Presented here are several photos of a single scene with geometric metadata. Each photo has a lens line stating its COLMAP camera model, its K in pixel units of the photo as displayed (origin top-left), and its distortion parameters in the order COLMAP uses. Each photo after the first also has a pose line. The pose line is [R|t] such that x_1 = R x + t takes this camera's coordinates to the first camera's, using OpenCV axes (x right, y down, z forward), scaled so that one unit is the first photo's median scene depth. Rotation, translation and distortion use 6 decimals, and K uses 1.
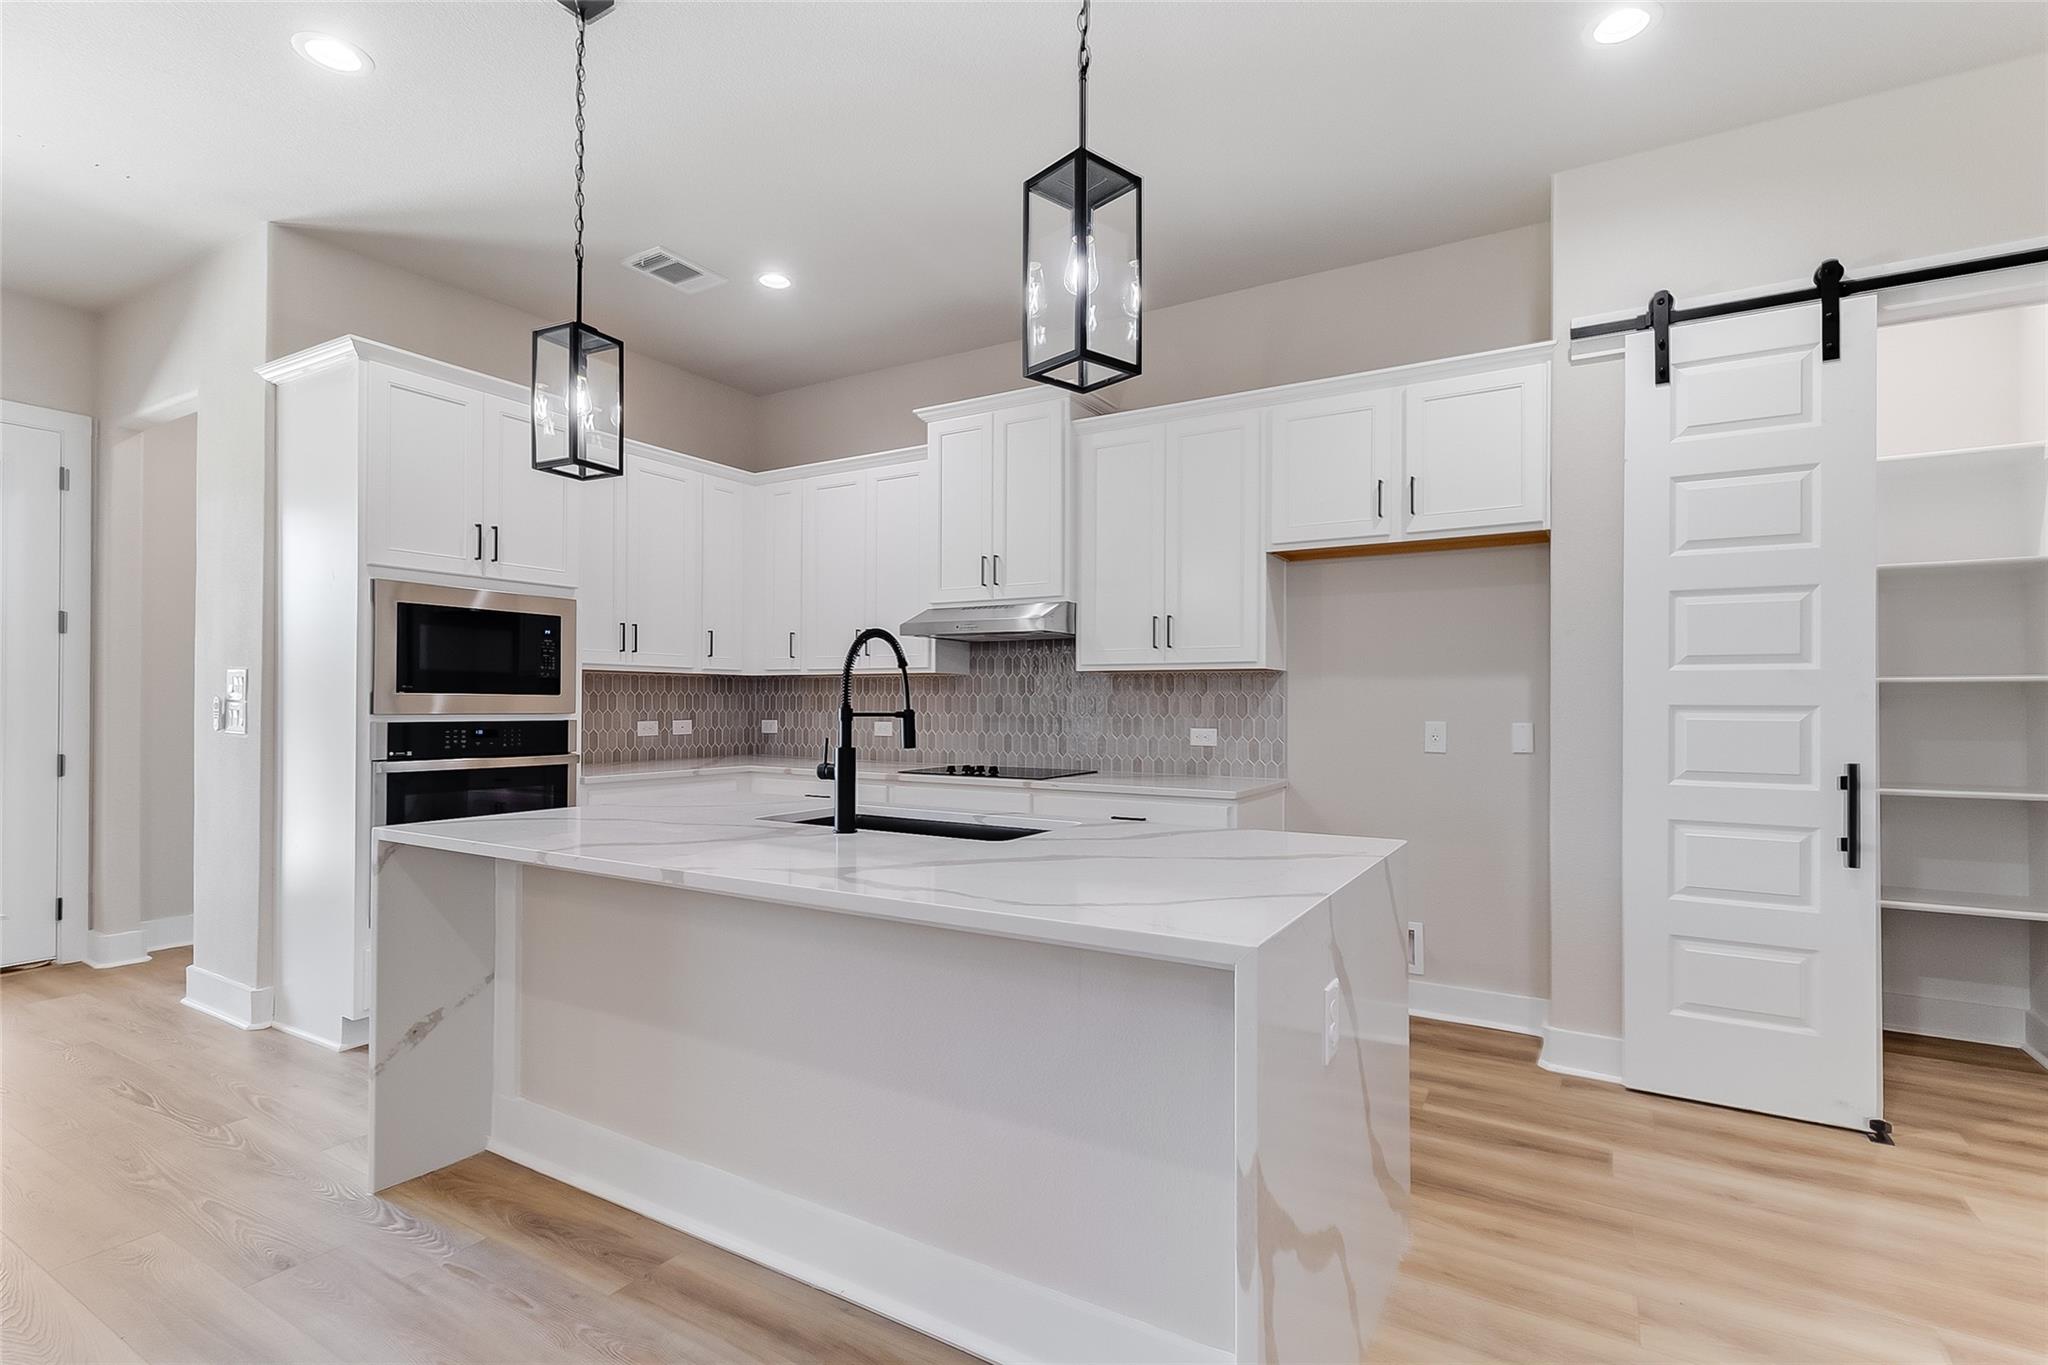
lens RADIAL K [[971.2, 0, 1033.2], [0, 971.2, 705.3], [0, 0, 1]] dist [0.012206, 0.000736]
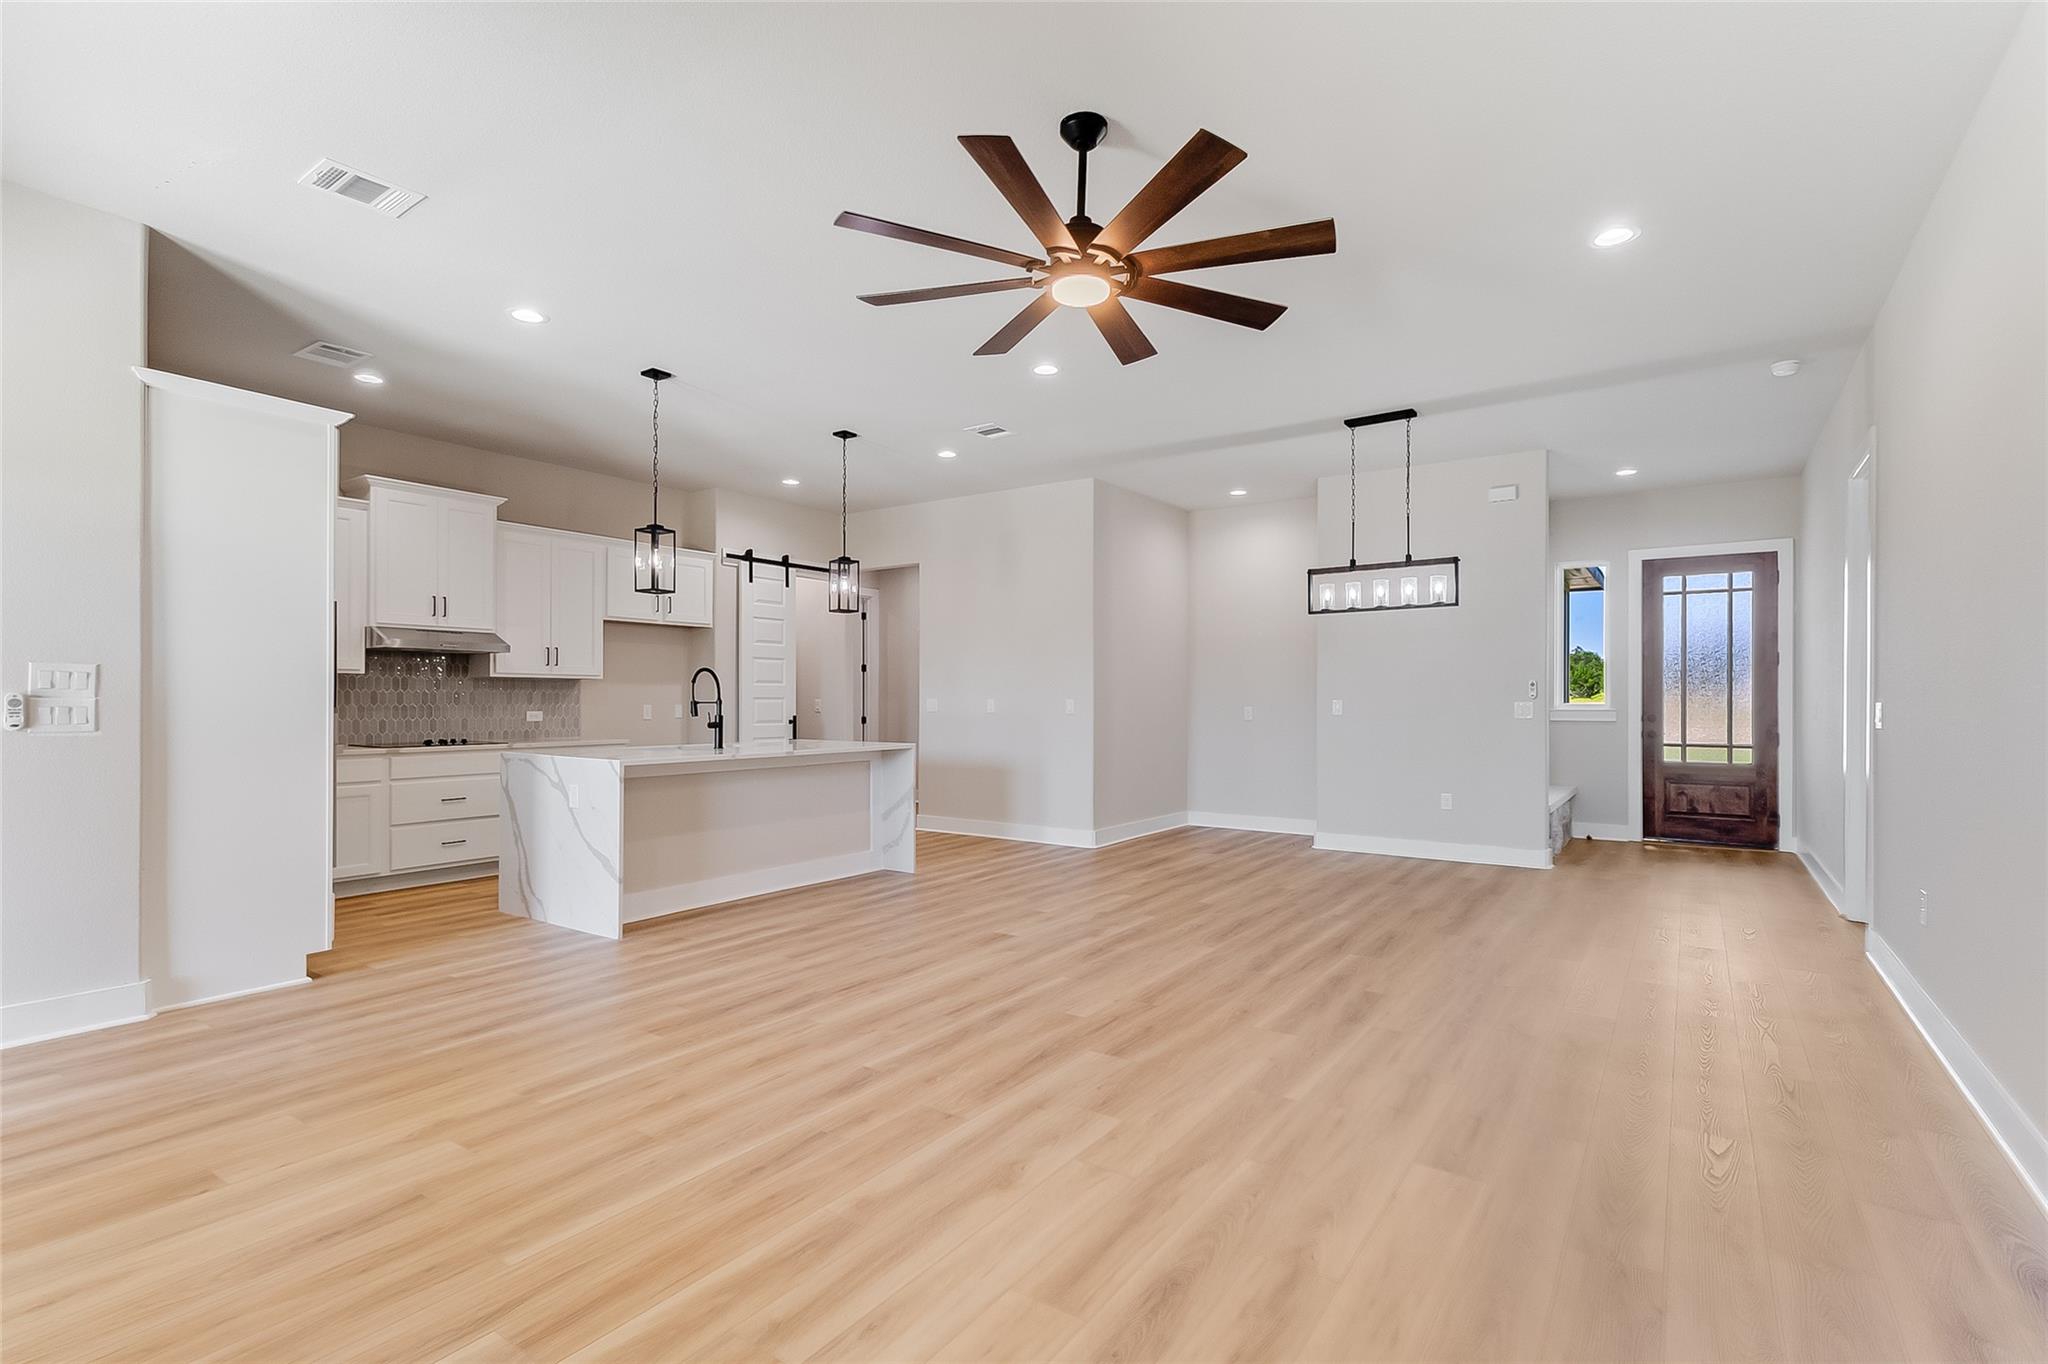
lens RADIAL K [[971.2, 0, 1033.2], [0, 971.2, 704.8], [0, 0, 1]] dist [0.012206, 0.000736]
pose [[0.075742, -0.010158, 0.997076, -1.507508], [0.002339, 0.999947, 0.010009, -0.002798], [-0.997125, 0.001574, 0.075762, -0.013298]]
